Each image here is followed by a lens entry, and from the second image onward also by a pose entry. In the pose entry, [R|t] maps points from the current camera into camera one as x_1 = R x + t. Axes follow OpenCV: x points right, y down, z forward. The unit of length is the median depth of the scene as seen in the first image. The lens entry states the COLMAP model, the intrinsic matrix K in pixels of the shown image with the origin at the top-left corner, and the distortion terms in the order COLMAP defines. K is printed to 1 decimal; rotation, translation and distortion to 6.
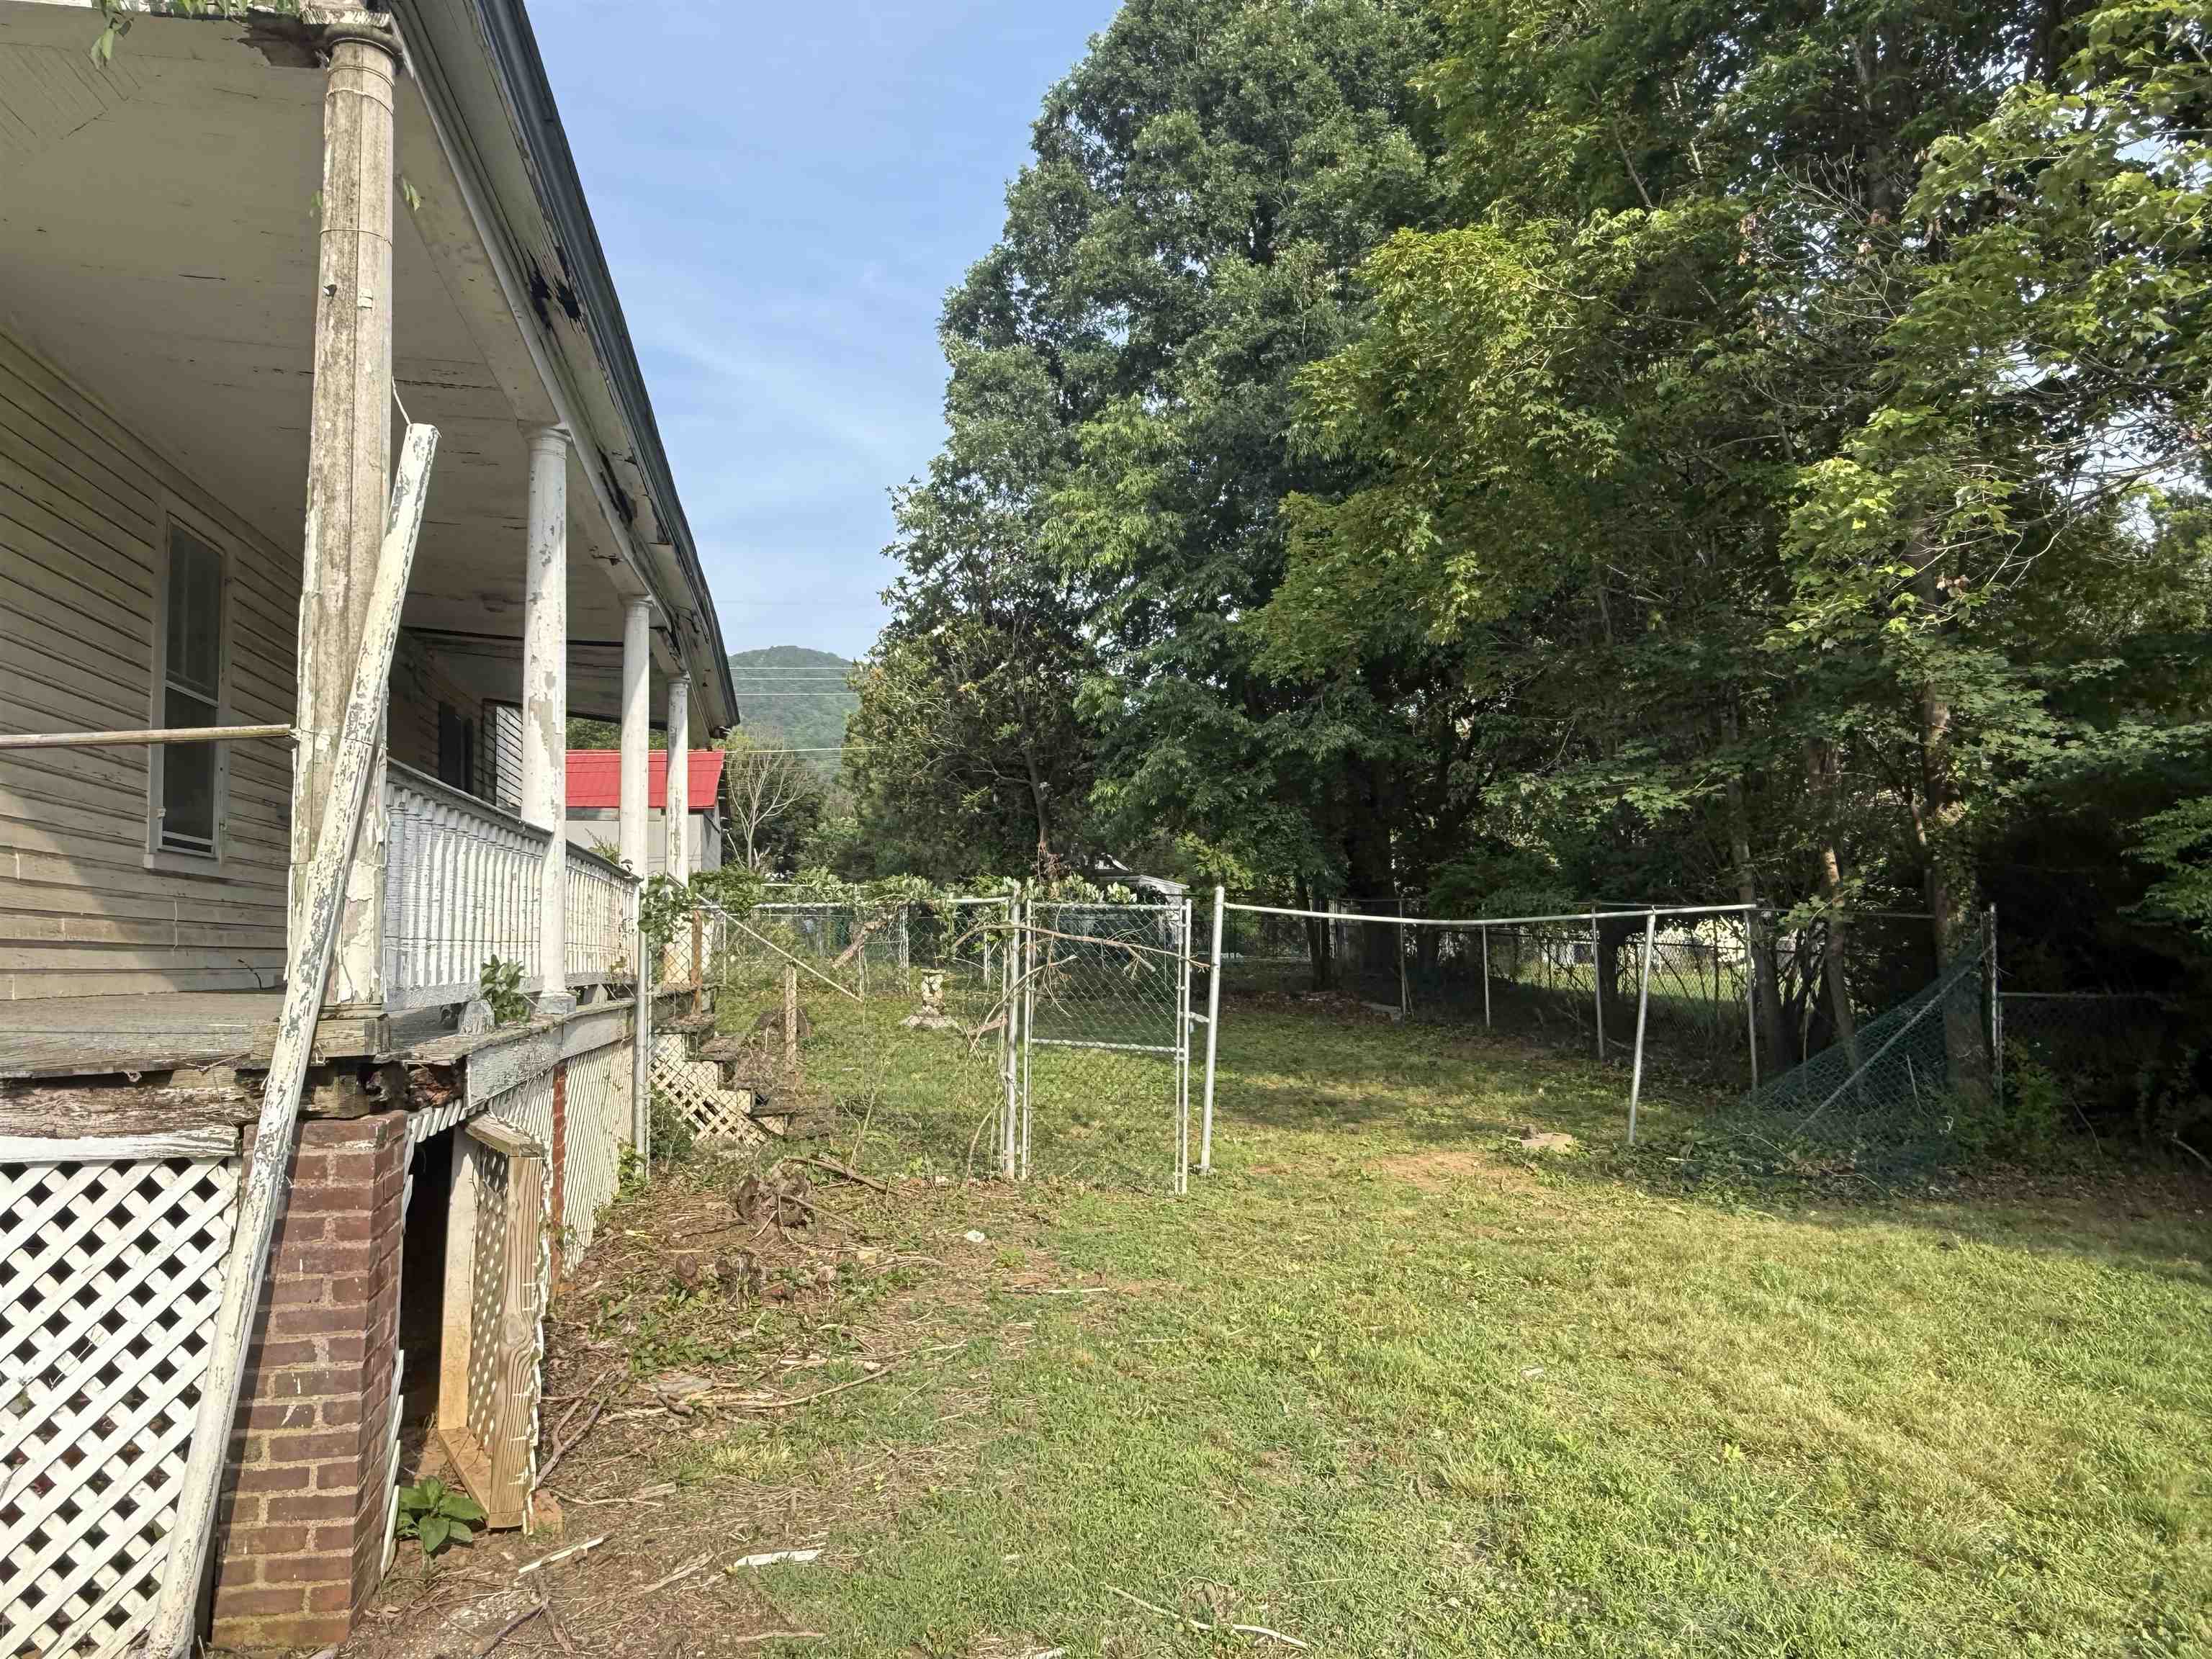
lens RADIAL K [[1481.1, 0, 1101.0], [0, 1481.1, 848.7], [0, 0, 1]] dist [-0.004415, 0.001782]
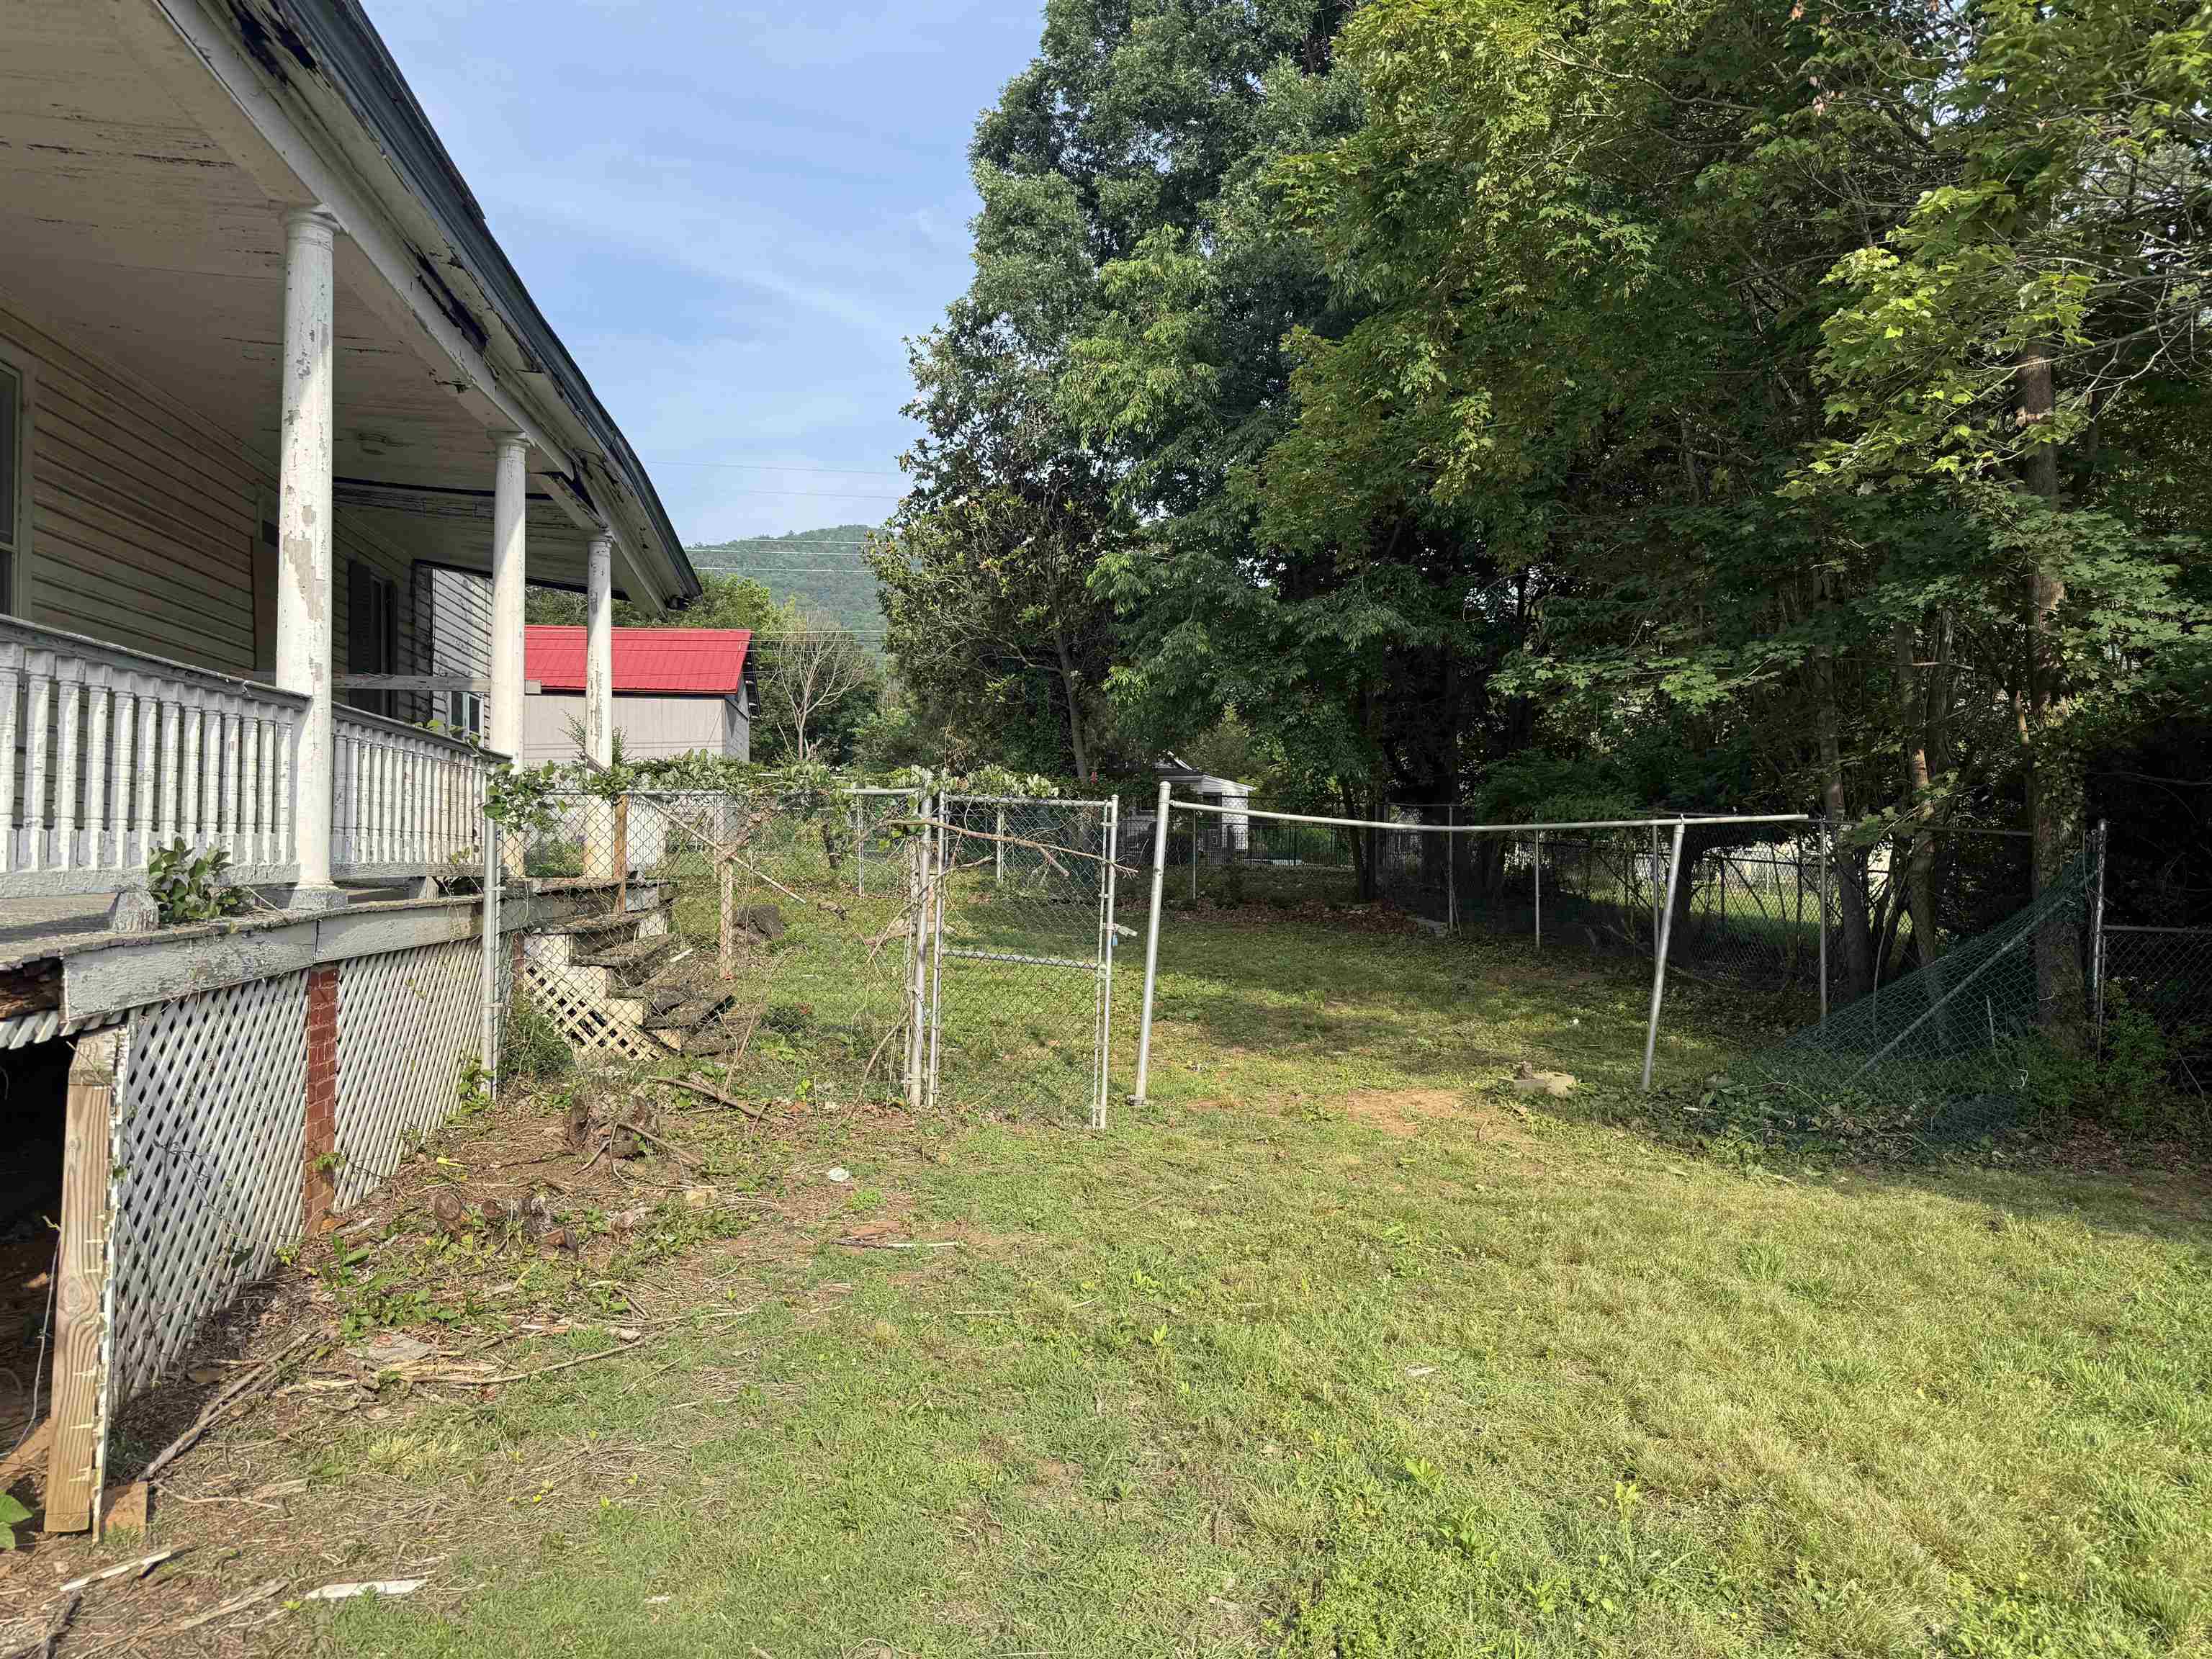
lens RADIAL K [[1573.8, 0, 1101.0], [0, 1573.8, 839.8], [0, 0, 1]] dist [0.055546, -0.074581]
pose [[0.998542, 0.021733, -0.049407, 0.094832], [-0.018751, 0.998019, 0.060055, 0.005681], [0.050614, -0.059041, 0.996972, 0.080588]]
